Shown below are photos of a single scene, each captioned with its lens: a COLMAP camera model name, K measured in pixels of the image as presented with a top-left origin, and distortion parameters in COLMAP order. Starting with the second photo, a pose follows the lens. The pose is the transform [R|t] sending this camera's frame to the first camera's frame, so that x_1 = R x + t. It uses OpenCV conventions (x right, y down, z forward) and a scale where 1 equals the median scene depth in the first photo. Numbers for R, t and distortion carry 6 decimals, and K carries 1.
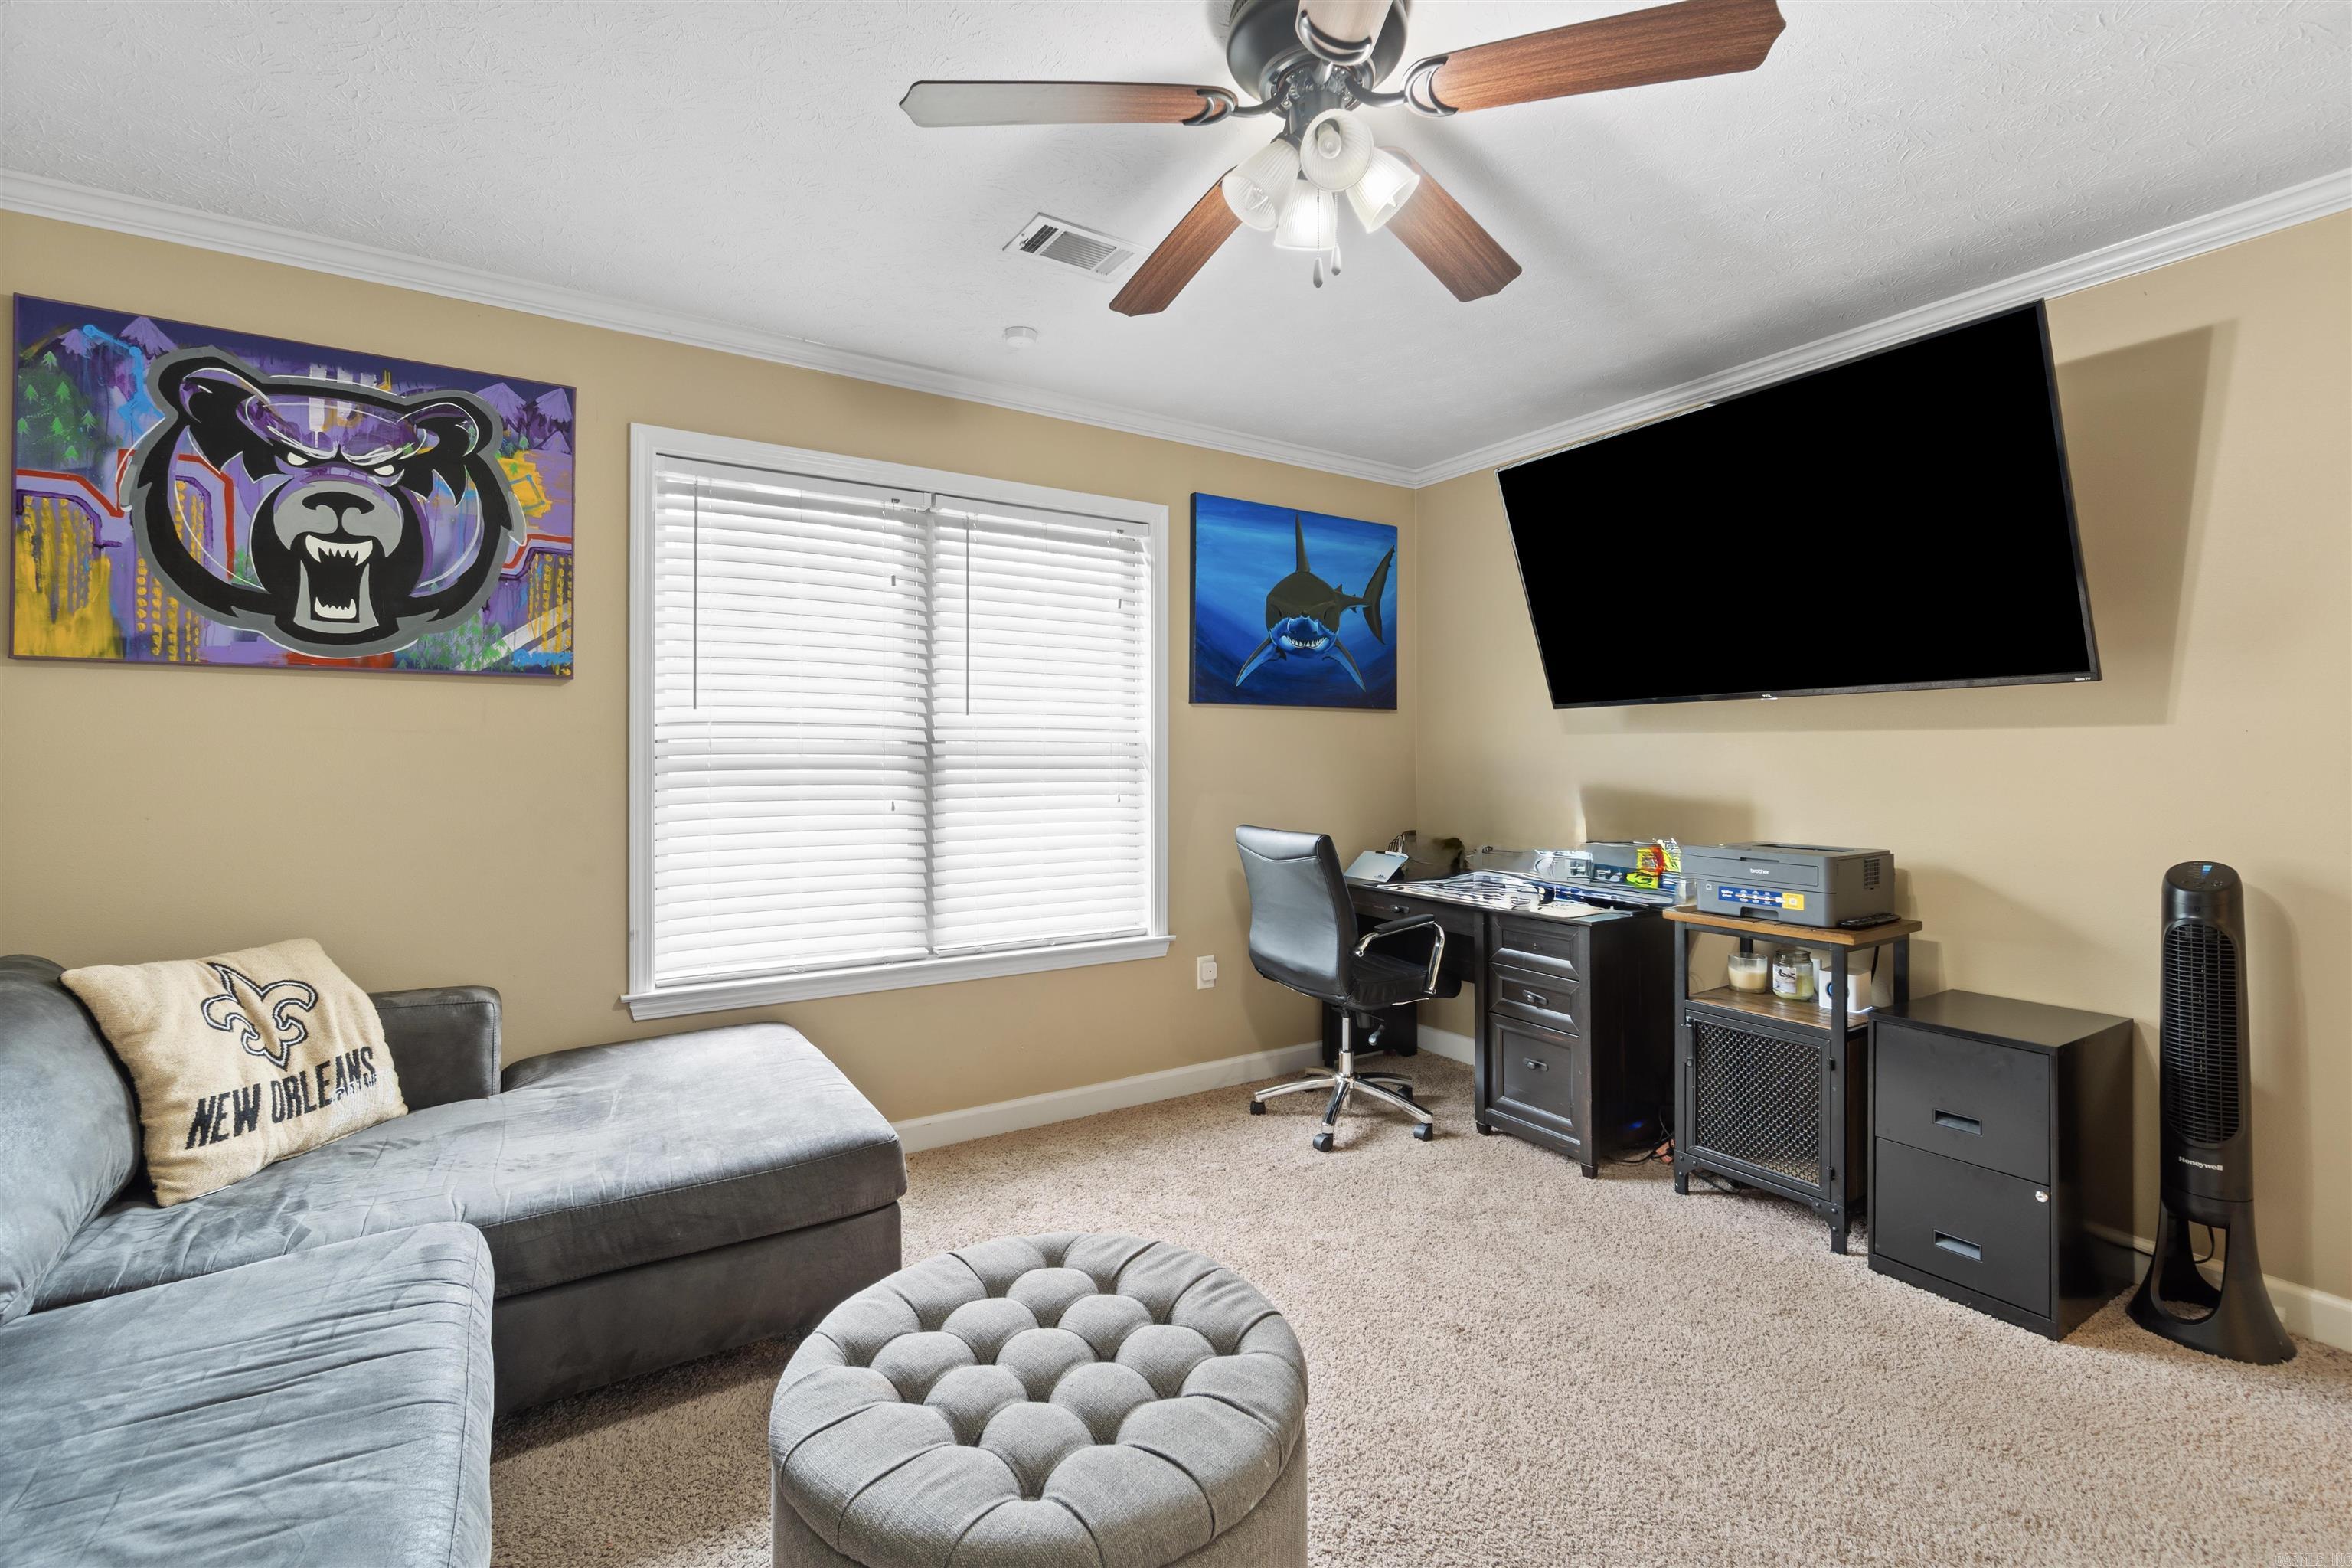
lens RADIAL K [[1012.4, 0, 1173.4], [0, 1012.4, 772.4], [0, 0, 1]] dist [-0.007915, 0.001480]
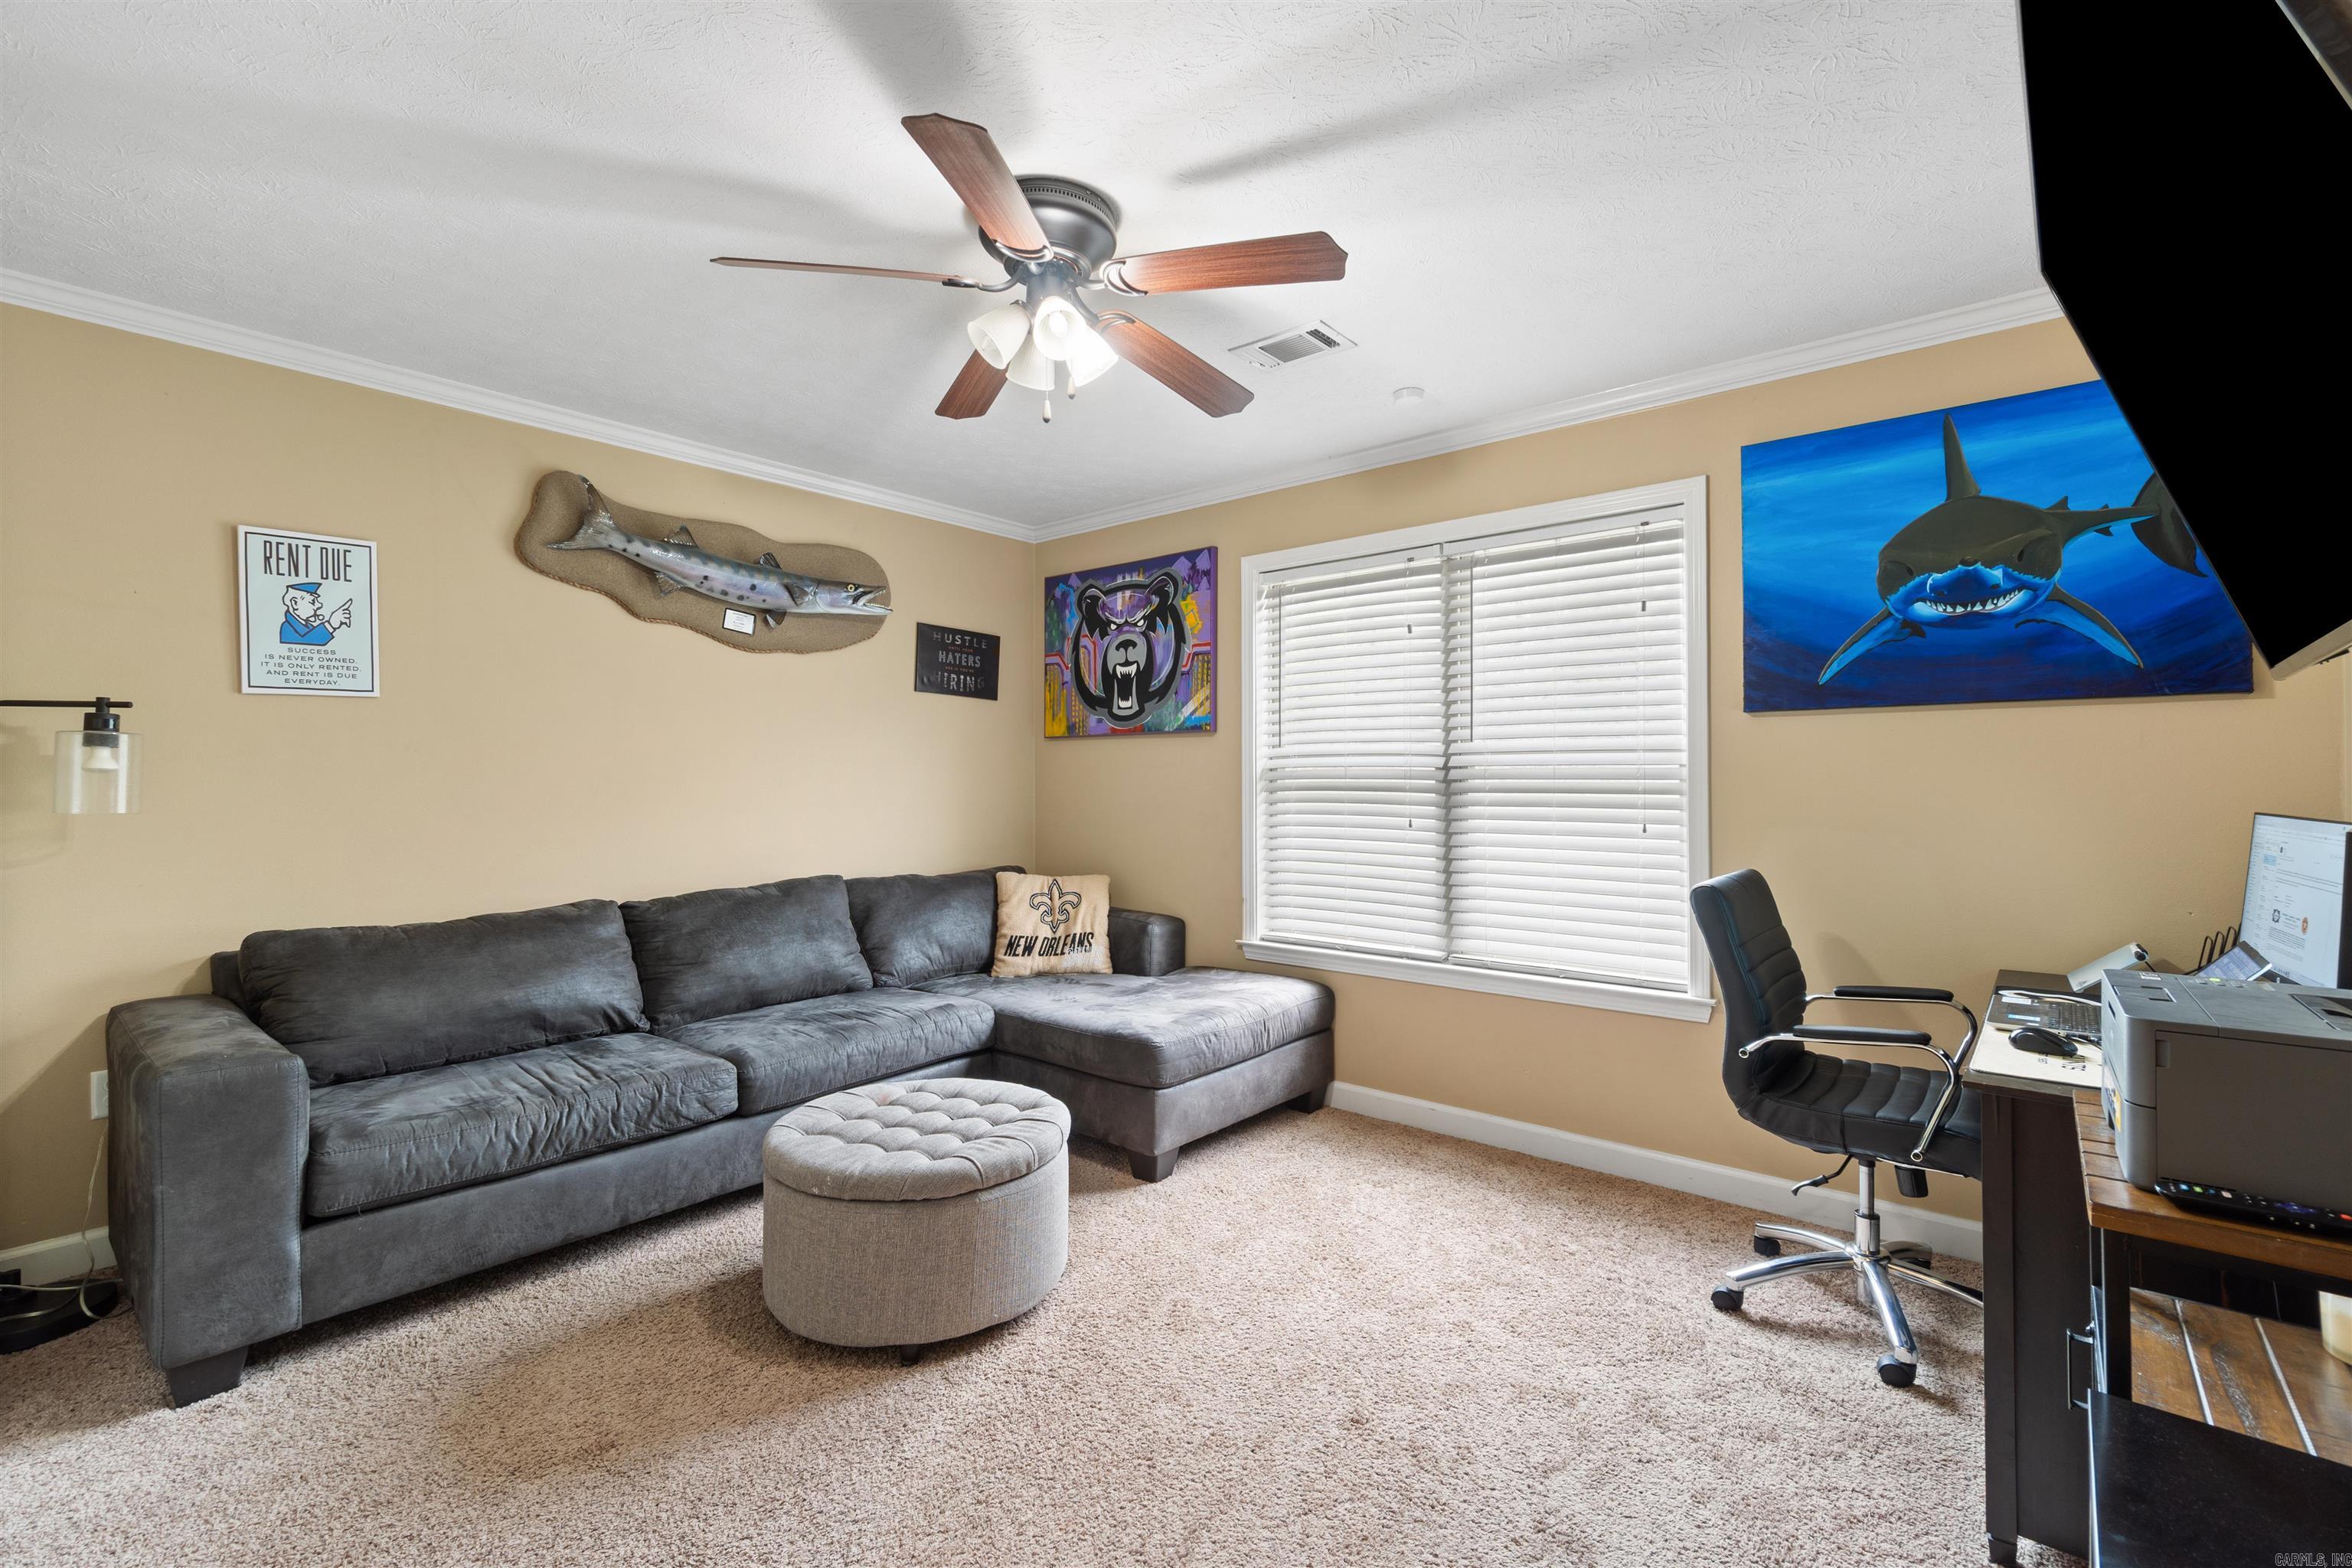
lens RADIAL K [[1012.4, 0, 1174.0], [0, 1012.4, 796.5], [0, 0, 1]] dist [-0.007915, 0.001480]
pose [[0.299638, 0.012234, -0.953975, 0.940278], [-0.015184, 0.999852, 0.008053, -0.003410], [0.953932, 0.012072, 0.299779, 0.497006]]
